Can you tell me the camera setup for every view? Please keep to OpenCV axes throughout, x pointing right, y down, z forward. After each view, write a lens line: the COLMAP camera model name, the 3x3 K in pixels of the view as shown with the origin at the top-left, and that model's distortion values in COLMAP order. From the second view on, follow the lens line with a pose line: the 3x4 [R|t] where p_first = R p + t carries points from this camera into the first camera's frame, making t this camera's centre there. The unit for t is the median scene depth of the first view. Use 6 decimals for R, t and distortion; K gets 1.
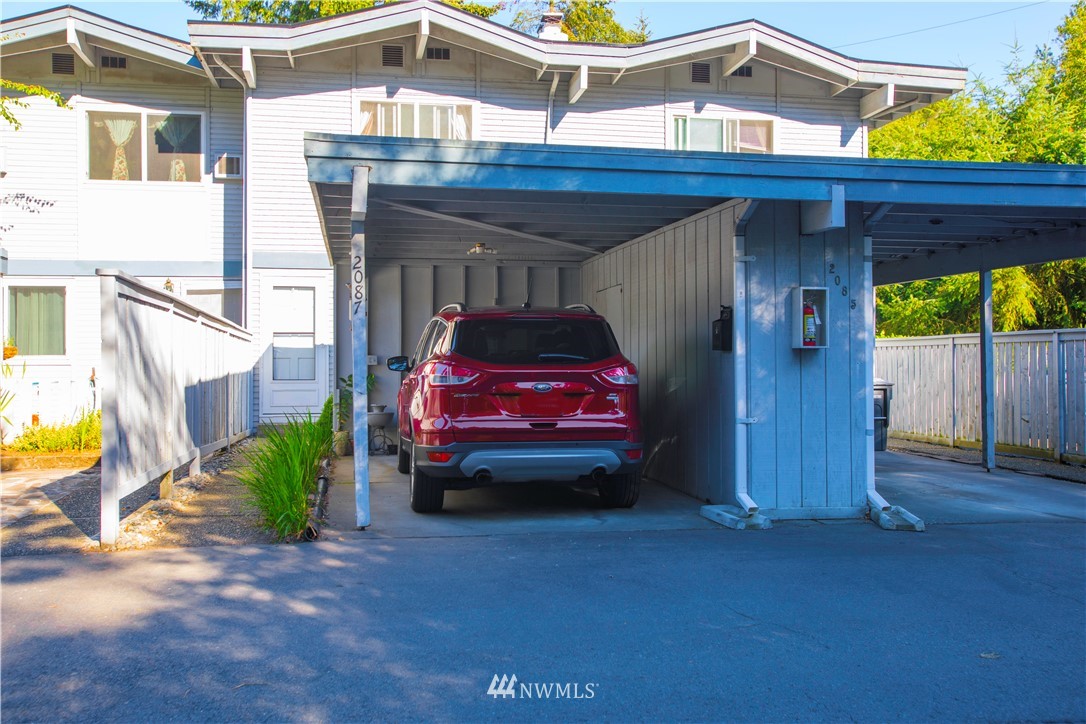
lens RADIAL K [[1088.4, 0, 544.3], [0, 1088.4, 363.4], [0, 0, 1]] dist [0.093832, 0.000000]
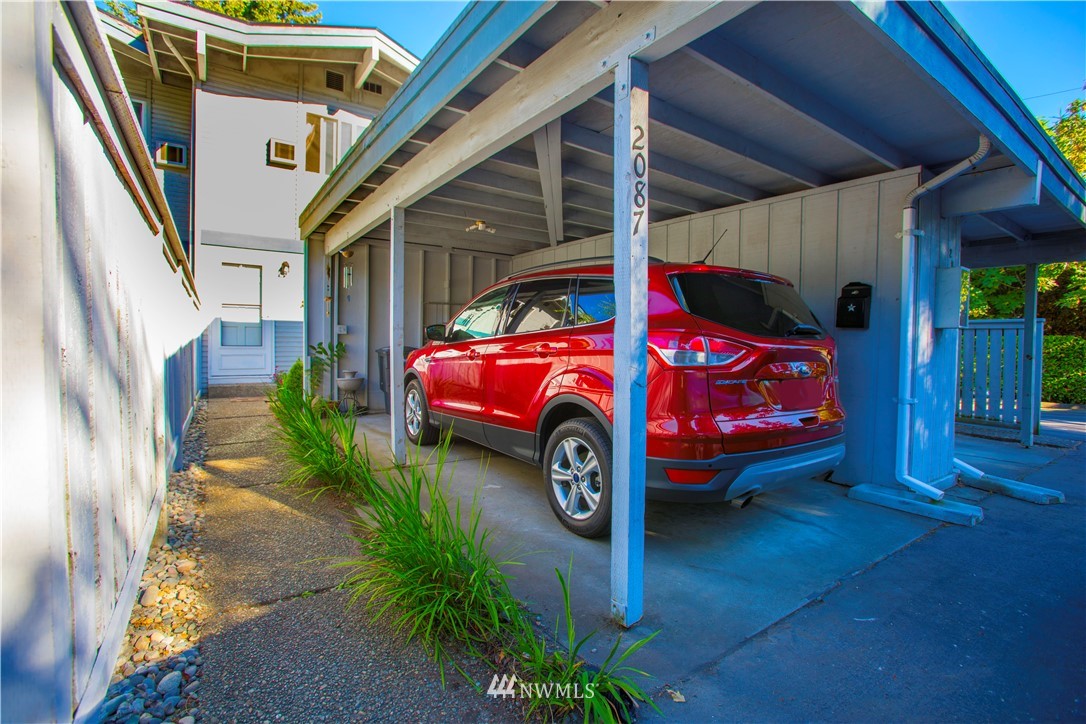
lens RADIAL K [[501.2, 0, 540.2], [0, 501.2, 357.3], [0, 0, 1]] dist [-0.012737, 0.002355]
pose [[0.914334, 0.003089, 0.404948, -0.155161], [-0.018856, 0.999211, 0.034953, 0.002828], [-0.404521, -0.039595, 0.913671, 0.396612]]
